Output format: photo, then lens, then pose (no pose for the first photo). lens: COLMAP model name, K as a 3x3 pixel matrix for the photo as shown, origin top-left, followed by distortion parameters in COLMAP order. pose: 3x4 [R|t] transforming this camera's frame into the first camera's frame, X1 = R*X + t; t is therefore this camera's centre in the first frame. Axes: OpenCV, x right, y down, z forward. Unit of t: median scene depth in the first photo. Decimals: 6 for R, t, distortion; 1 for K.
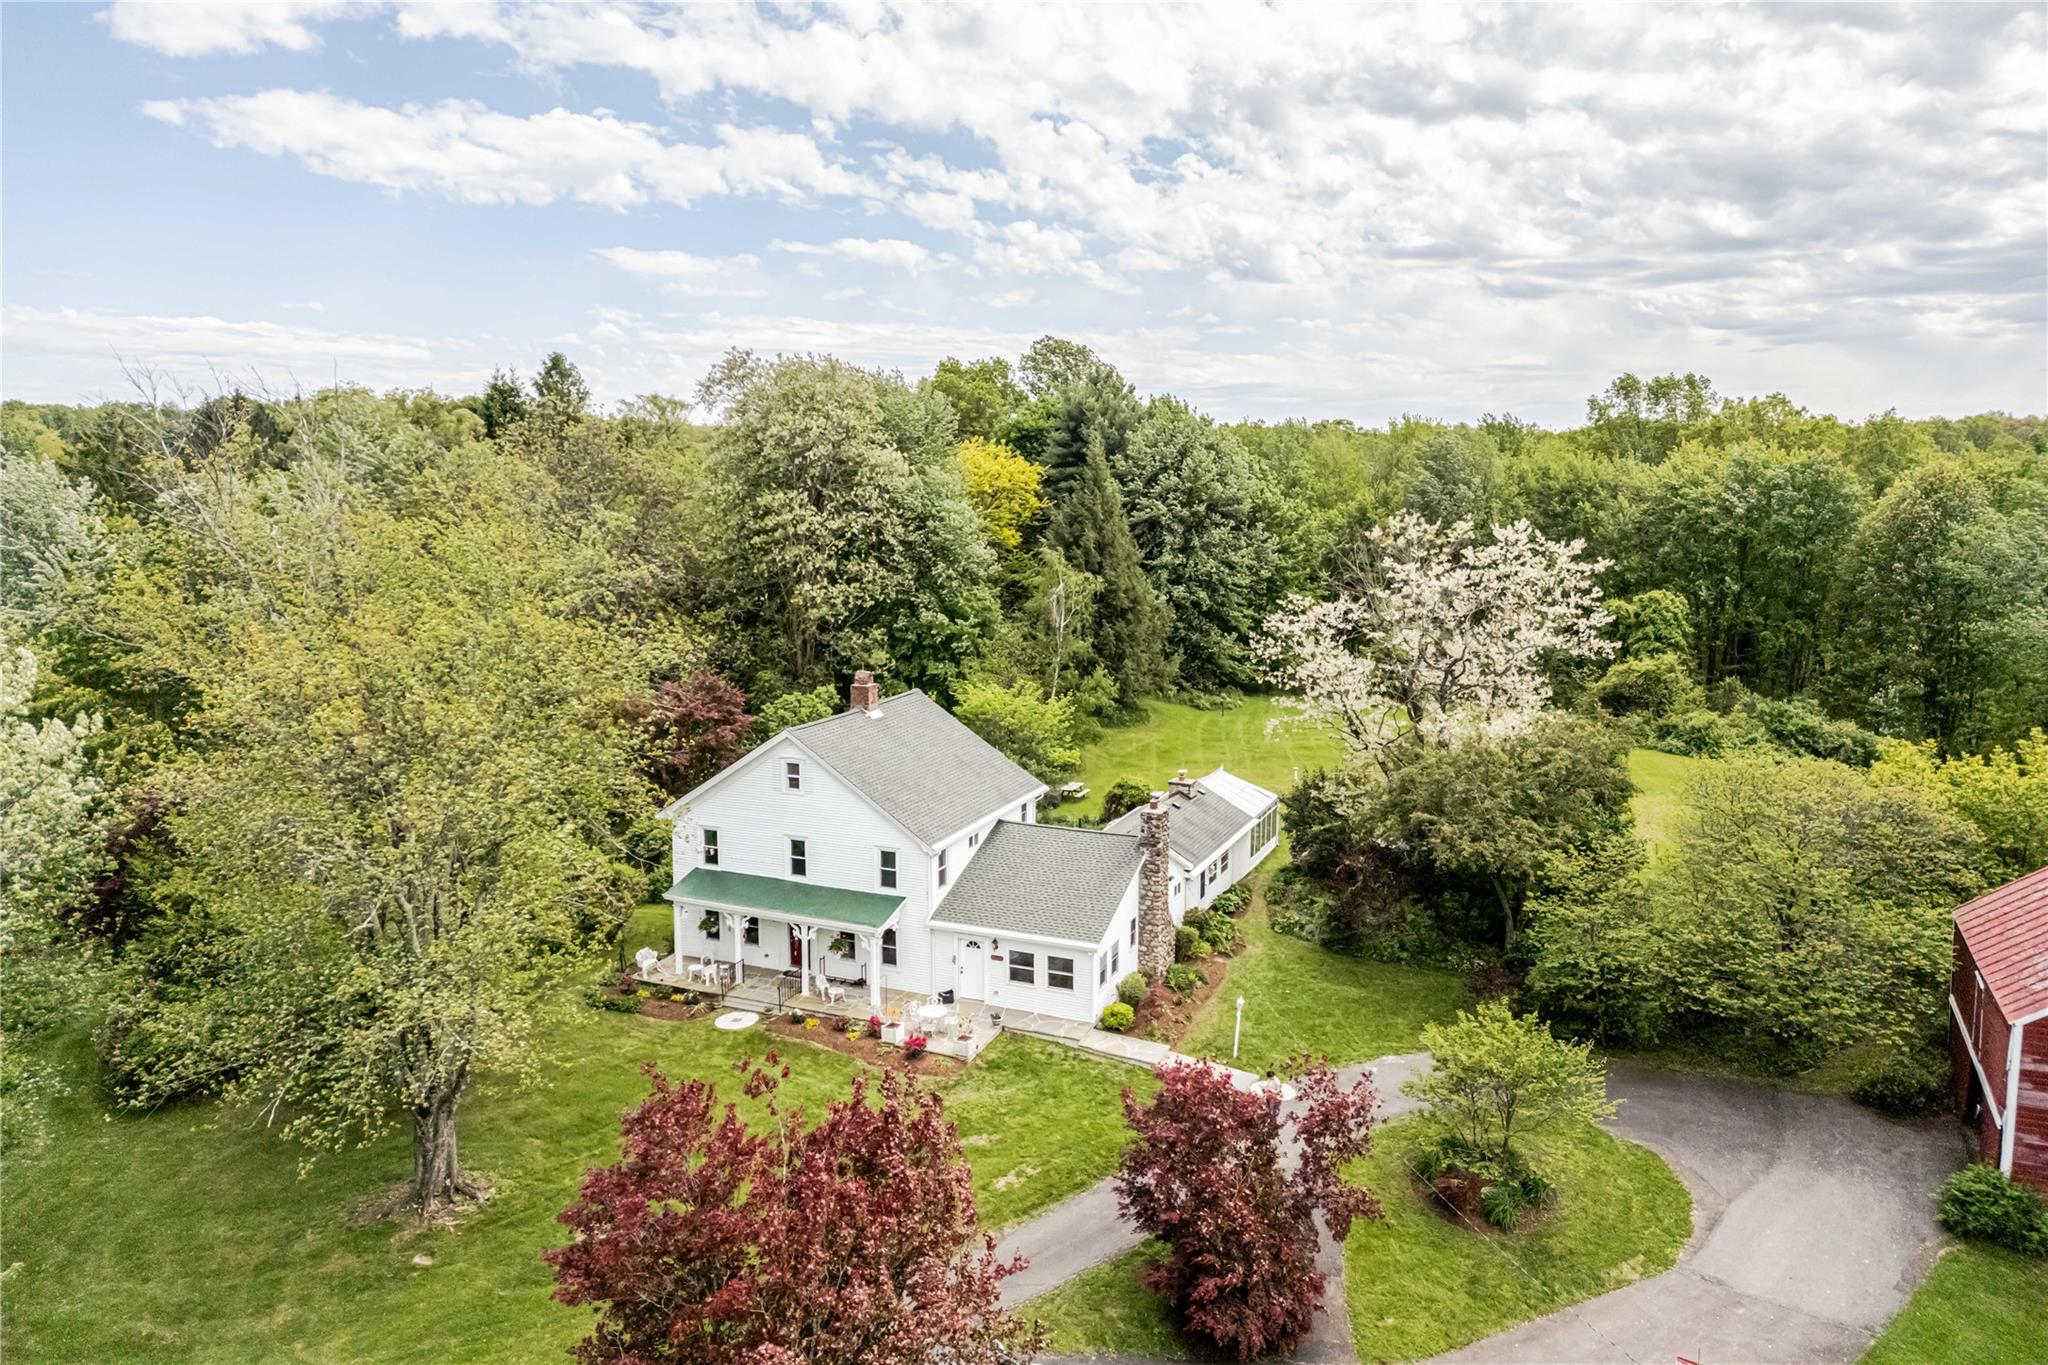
lens RADIAL K [[1487.3, 0, 1040.5], [0, 1487.3, 672.3], [0, 0, 1]] dist [0.111870, -0.171929]
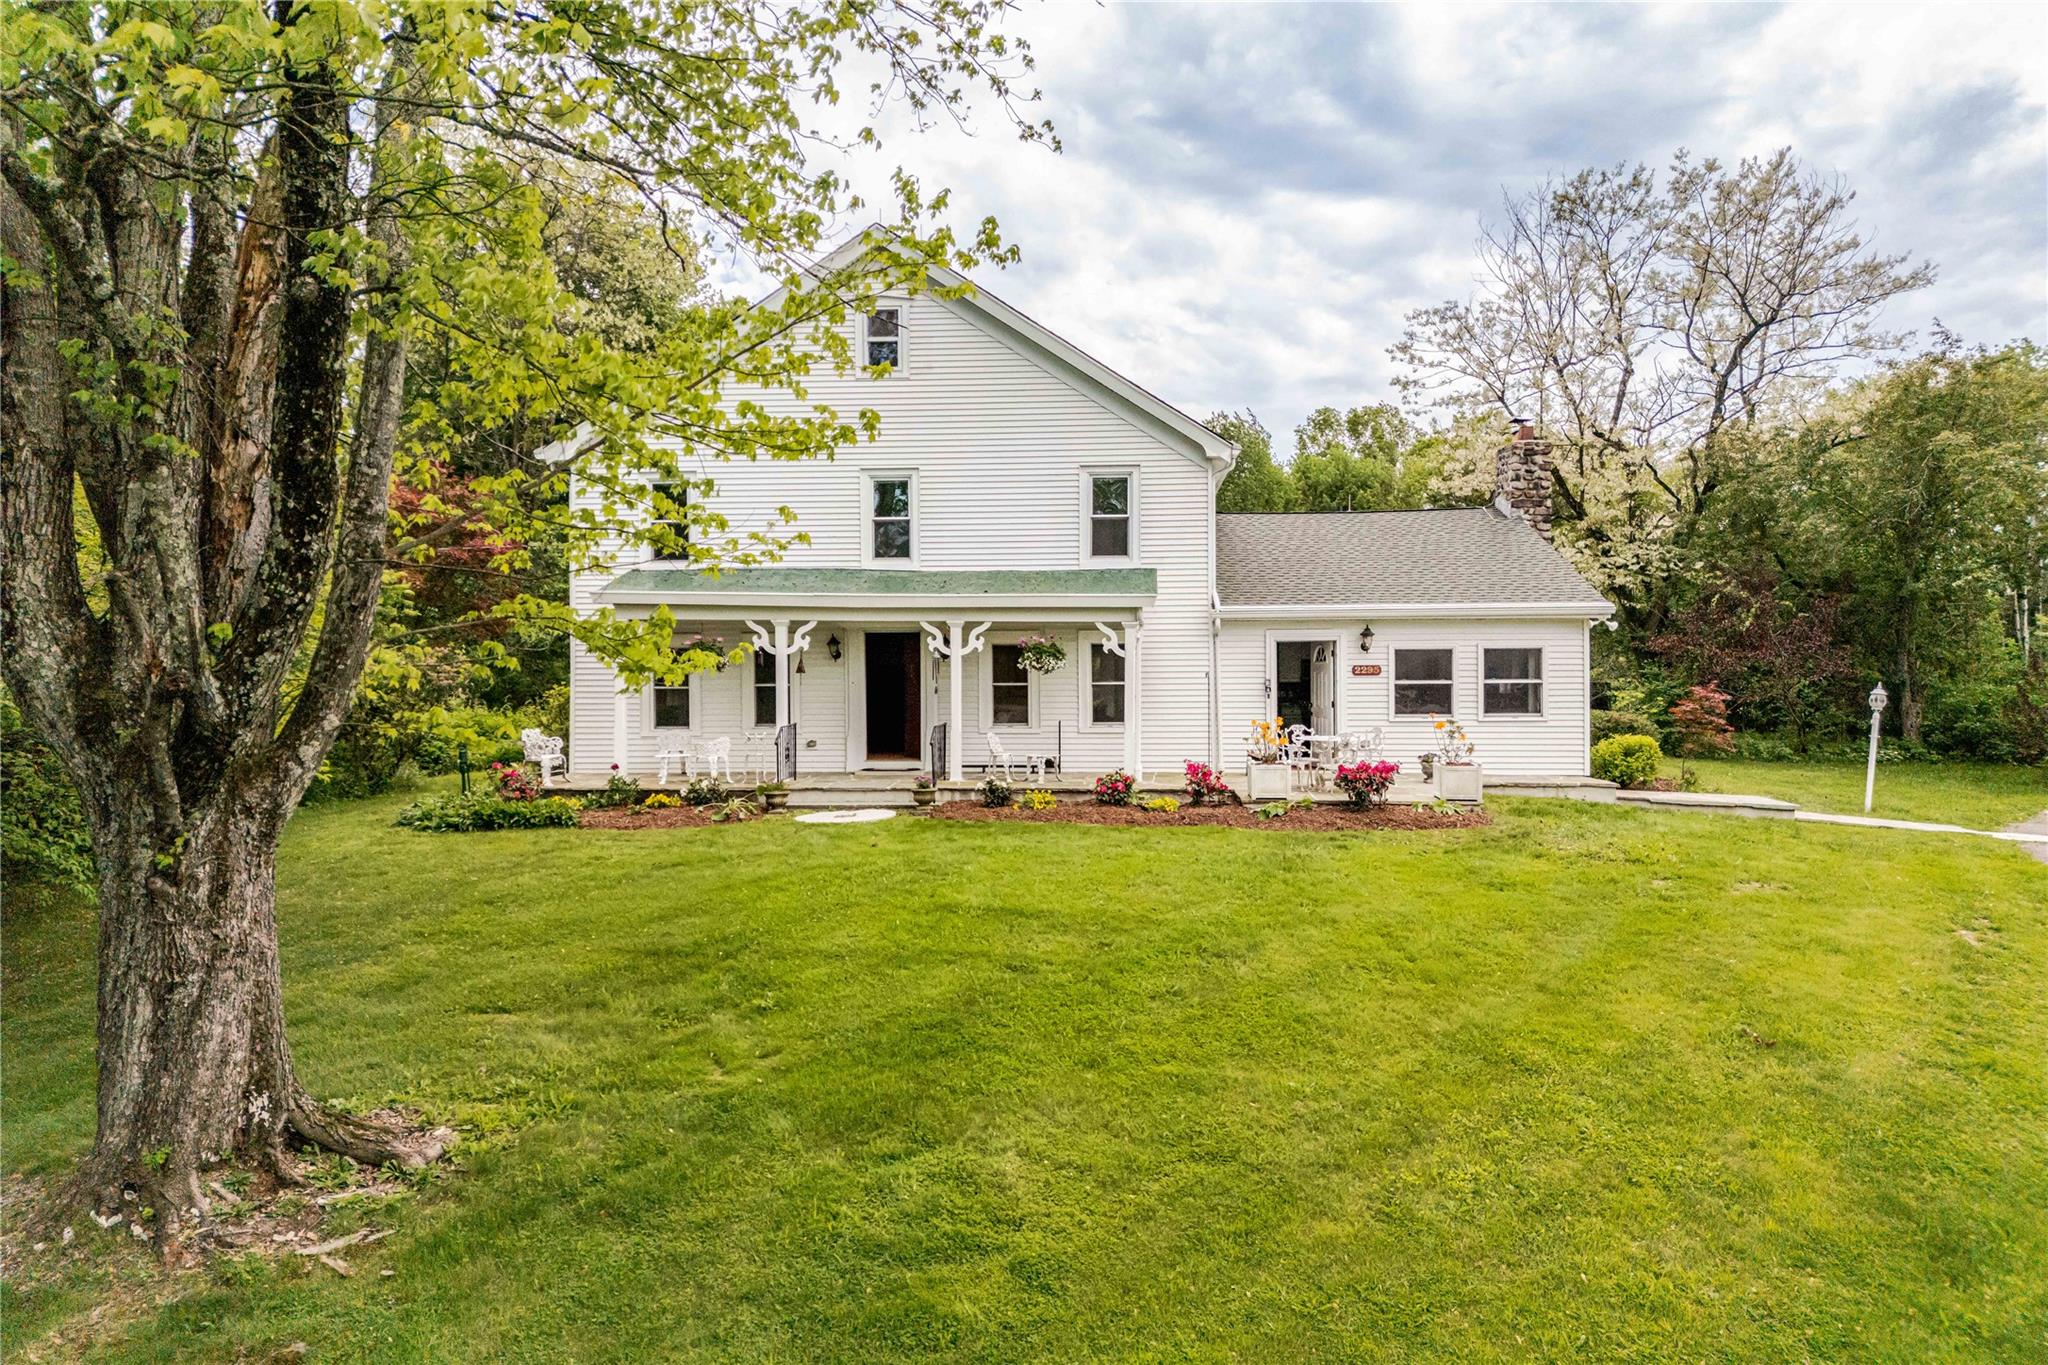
lens RADIAL K [[1445.5, 0, 1024.0], [0, 1445.5, 682.5], [0, 0, 1]] dist [0.090869, -0.093225]
pose [[0.942463, -0.010845, 0.334135, -0.277179], [0.060830, 0.988352, -0.139497, 0.242486], [-0.328730, 0.151796, 0.932145, 0.571198]]
